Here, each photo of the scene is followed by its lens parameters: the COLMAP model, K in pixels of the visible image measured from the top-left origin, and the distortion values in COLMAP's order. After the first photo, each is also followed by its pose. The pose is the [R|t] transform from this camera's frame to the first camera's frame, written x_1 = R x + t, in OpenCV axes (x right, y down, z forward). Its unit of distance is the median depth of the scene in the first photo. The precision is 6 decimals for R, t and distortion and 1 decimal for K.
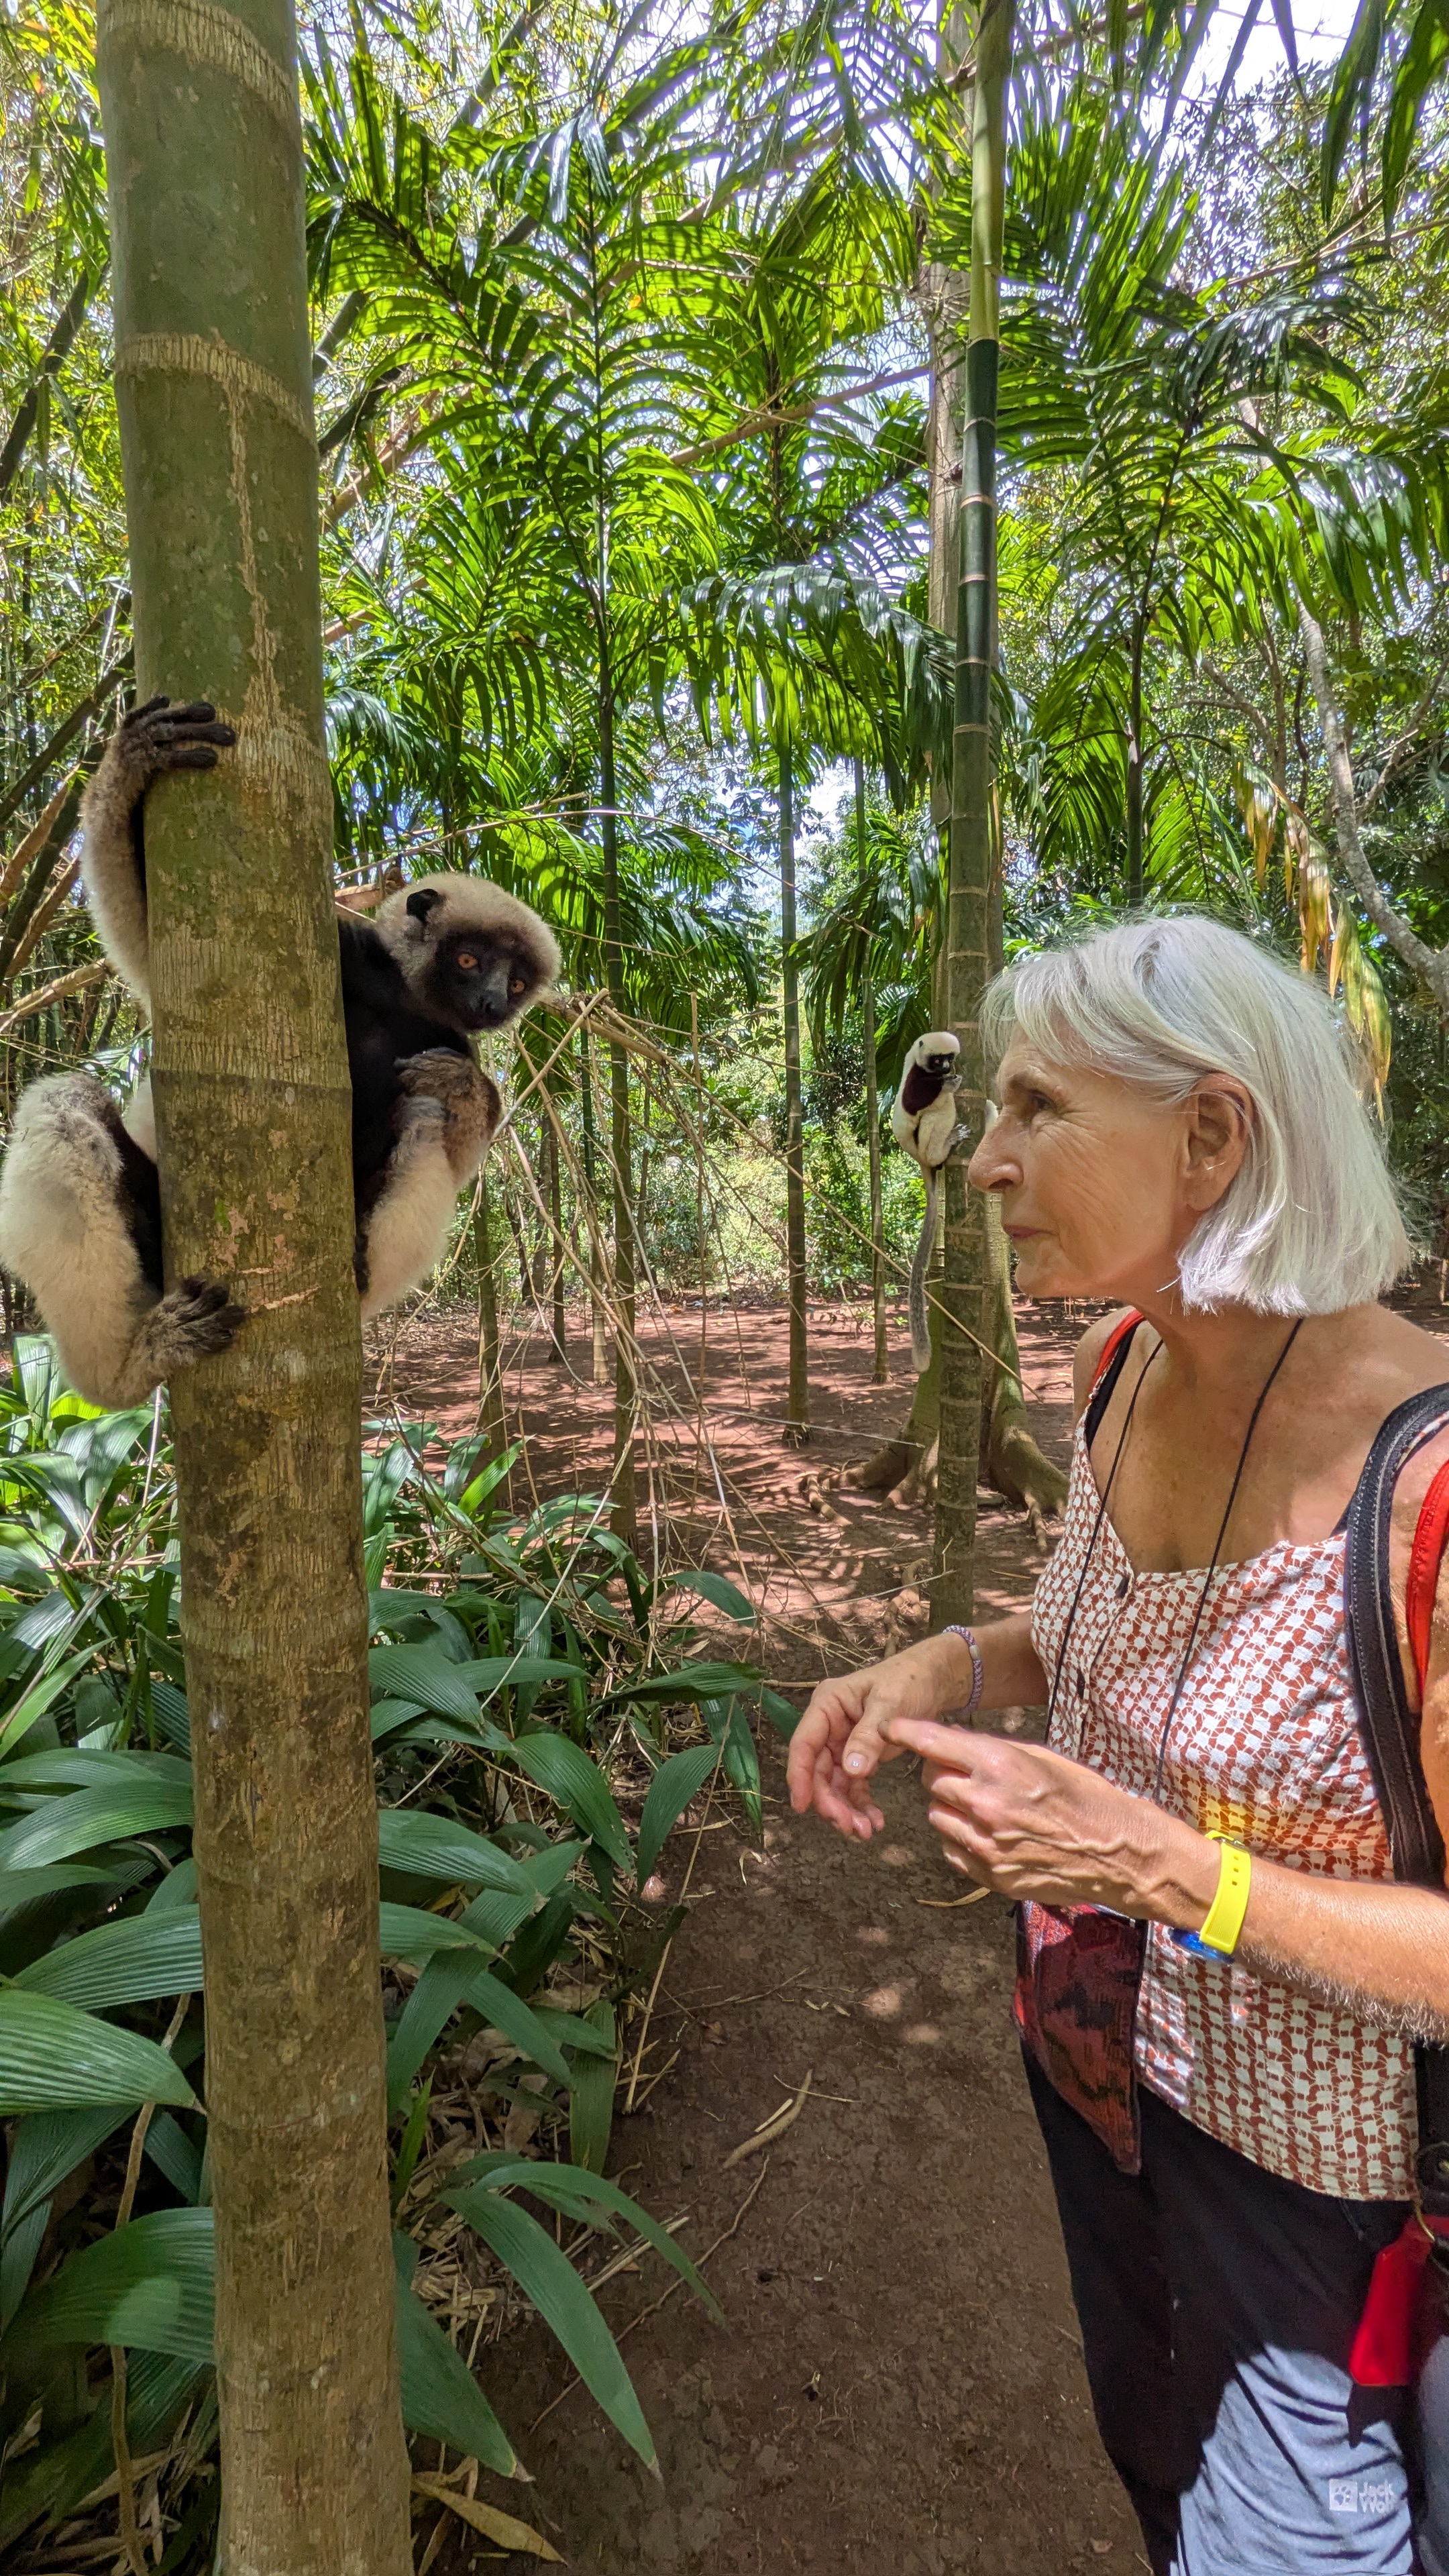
lens RADIAL K [[1018.2, 0, 737.1], [0, 1018.2, 1274.8], [0, 0, 1]] dist [0.000259, -0.000469]
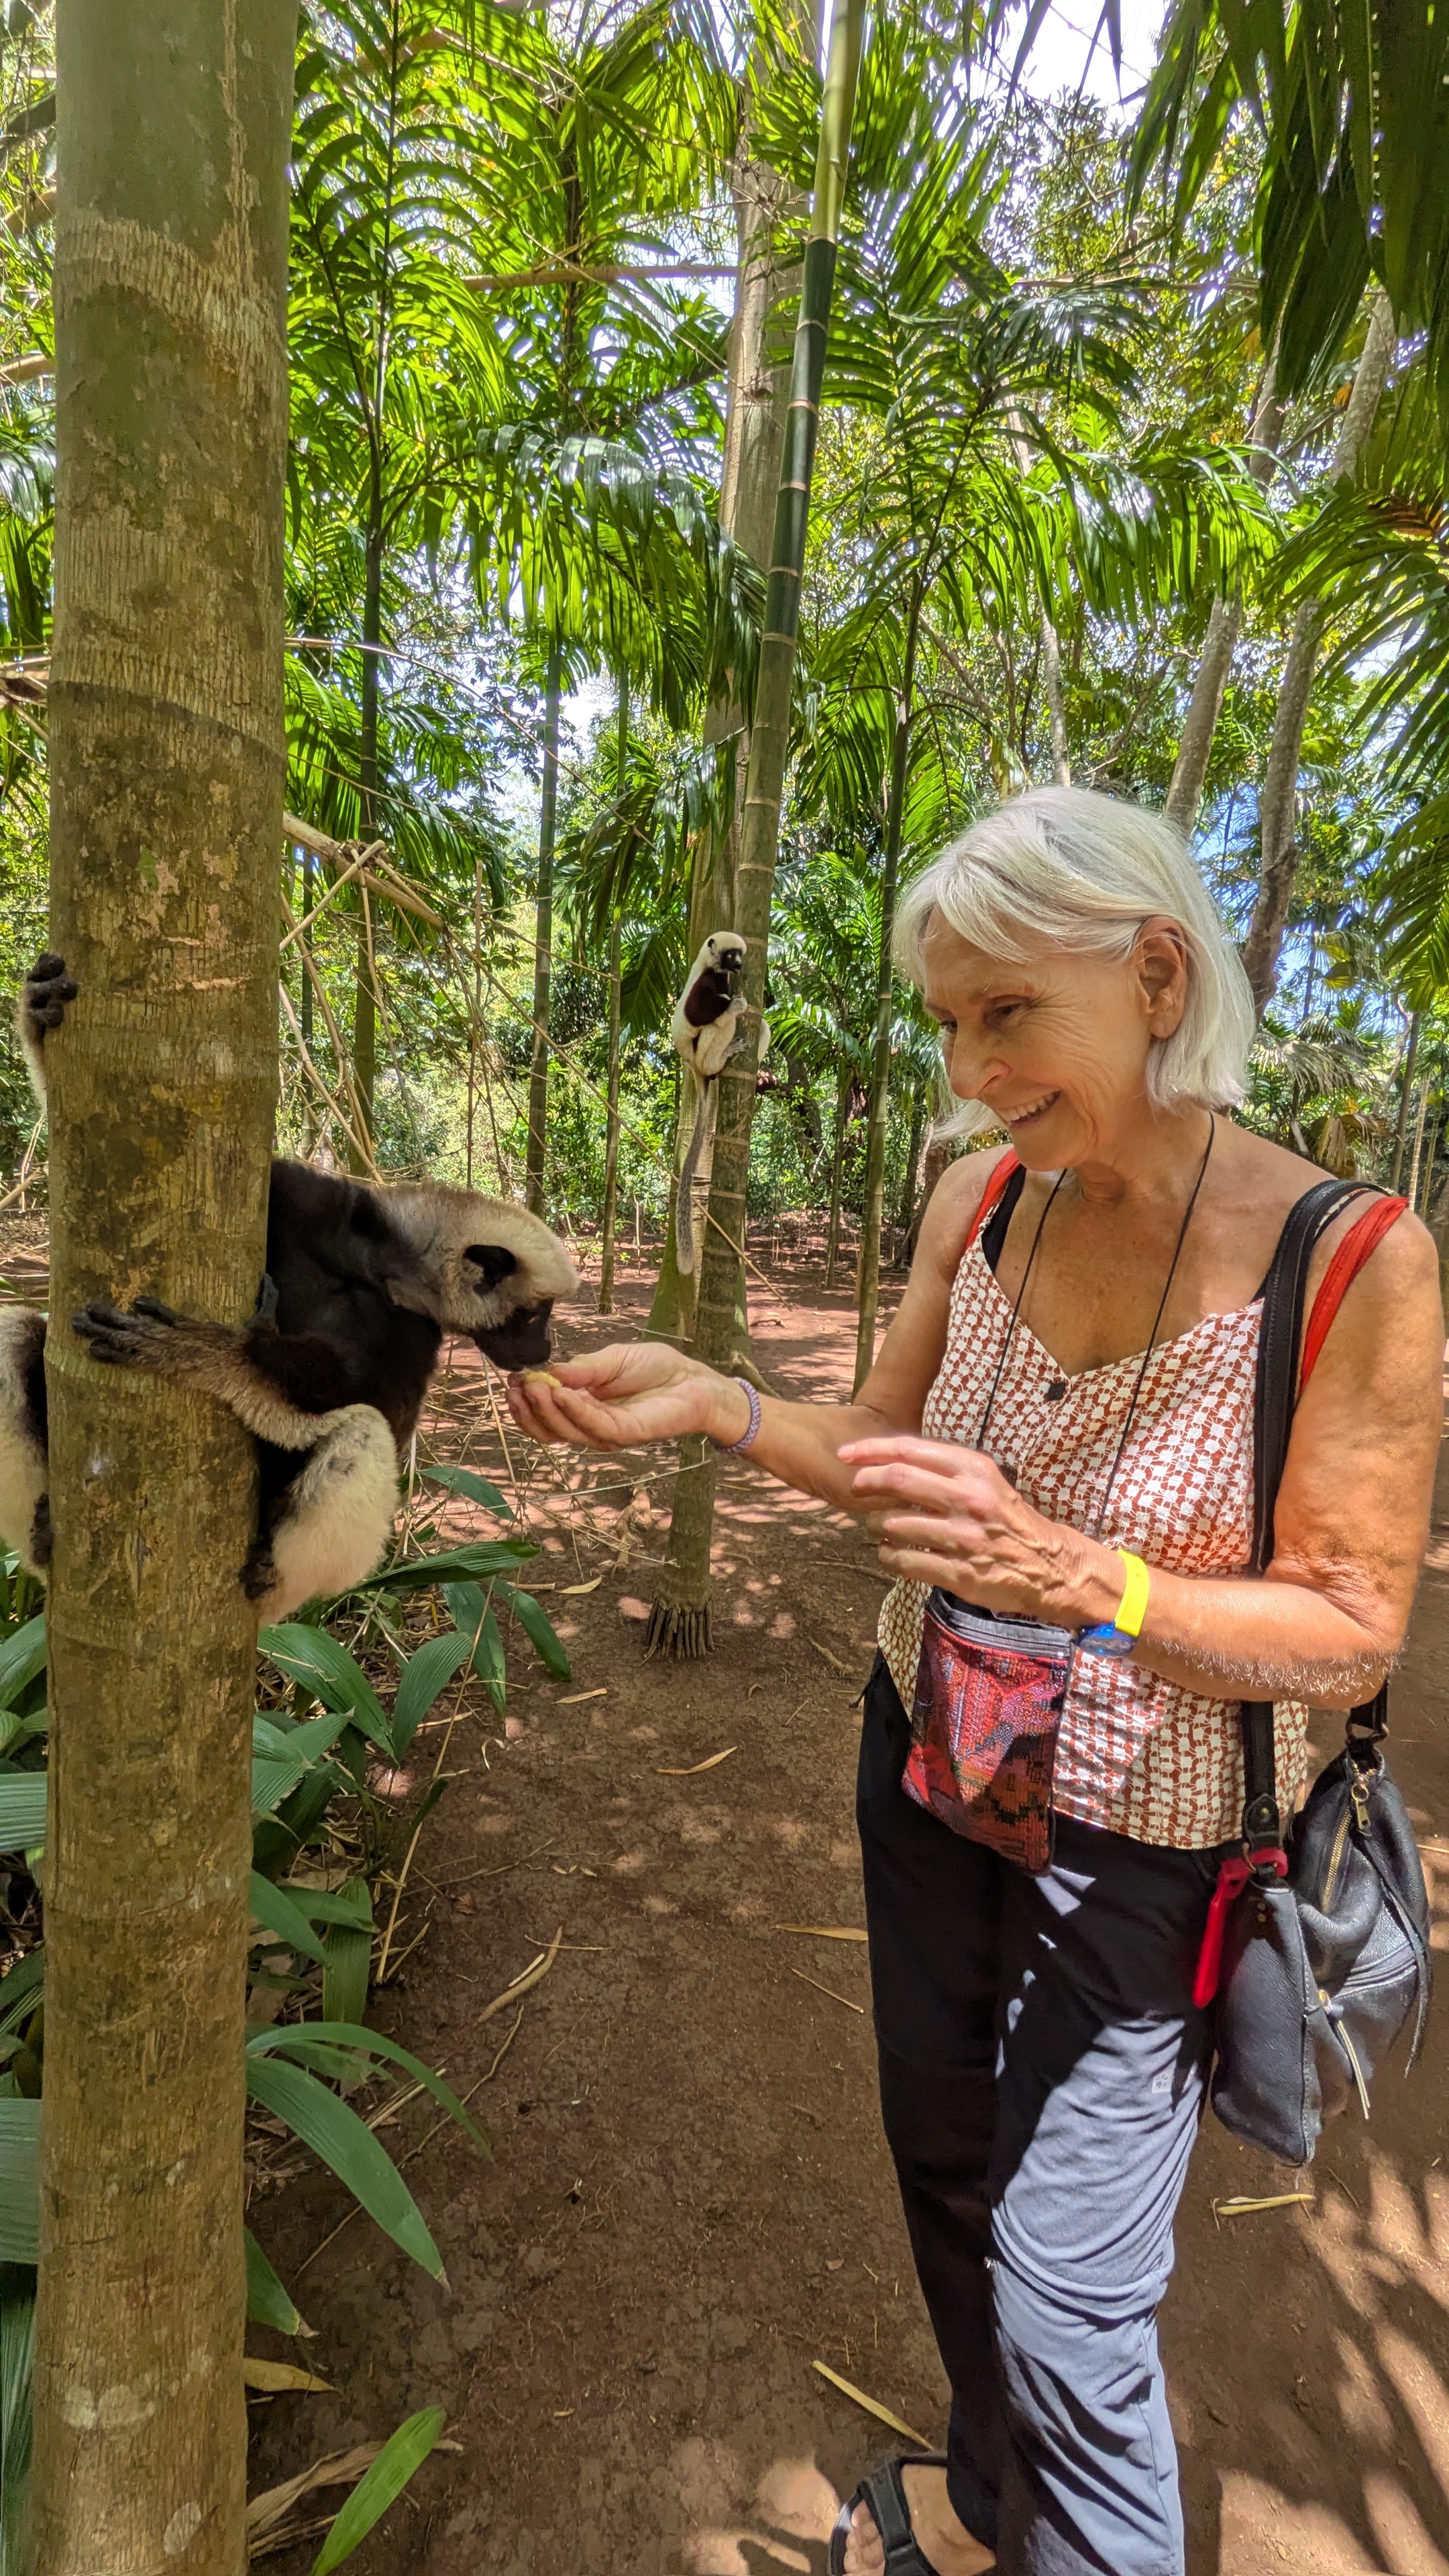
lens RADIAL K [[1024.0, 0, 724.5], [0, 1024.0, 1288.0], [0, 0, 1]] dist [-0.005781, 0.000138]
pose [[0.959676, 0.056548, 0.275362, -0.042492], [-0.073014, 0.996081, 0.049912, 0.035317], [-0.271461, -0.068004, 0.960044, 0.004165]]
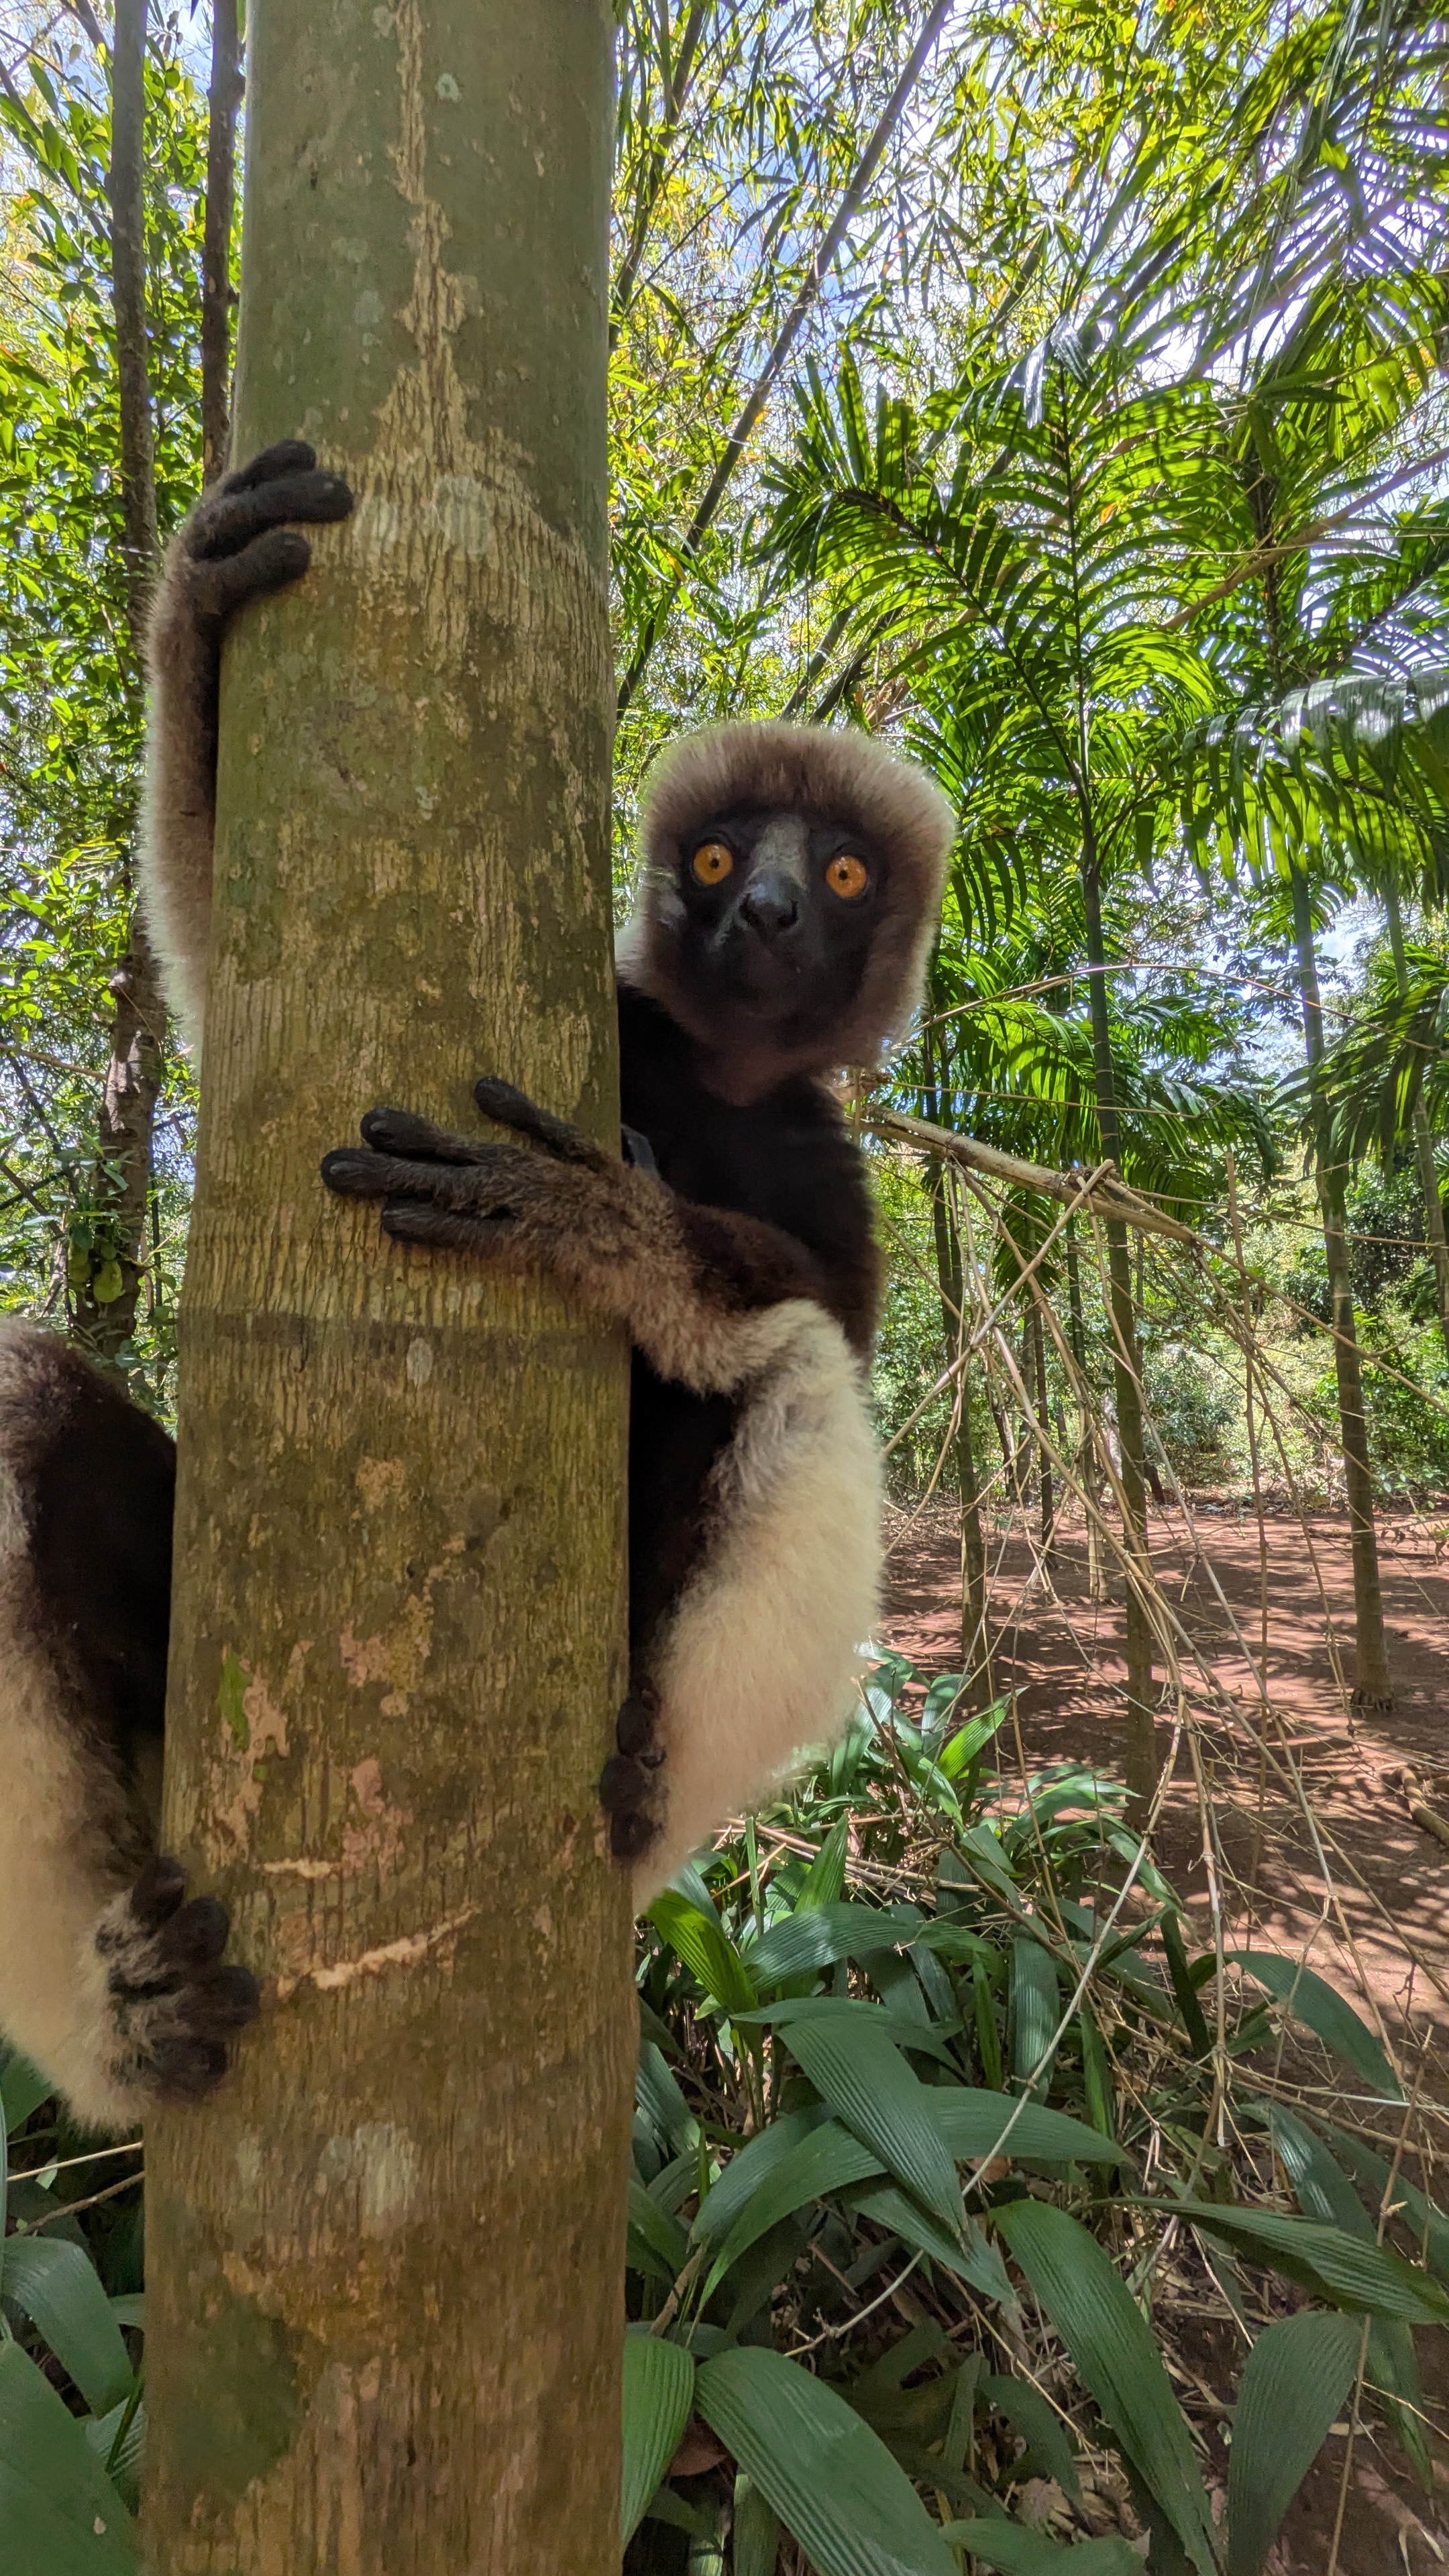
lens RADIAL K [[974.9, 0, 734.4], [0, 974.9, 1292.6], [0, 0, 1]] dist [-0.008082, -0.000109]
pose [[0.889274, -0.043479, -0.455303, -0.030482], [-0.032645, 0.986899, -0.158004, -0.024794], [0.456208, 0.155372, 0.876204, 0.124728]]
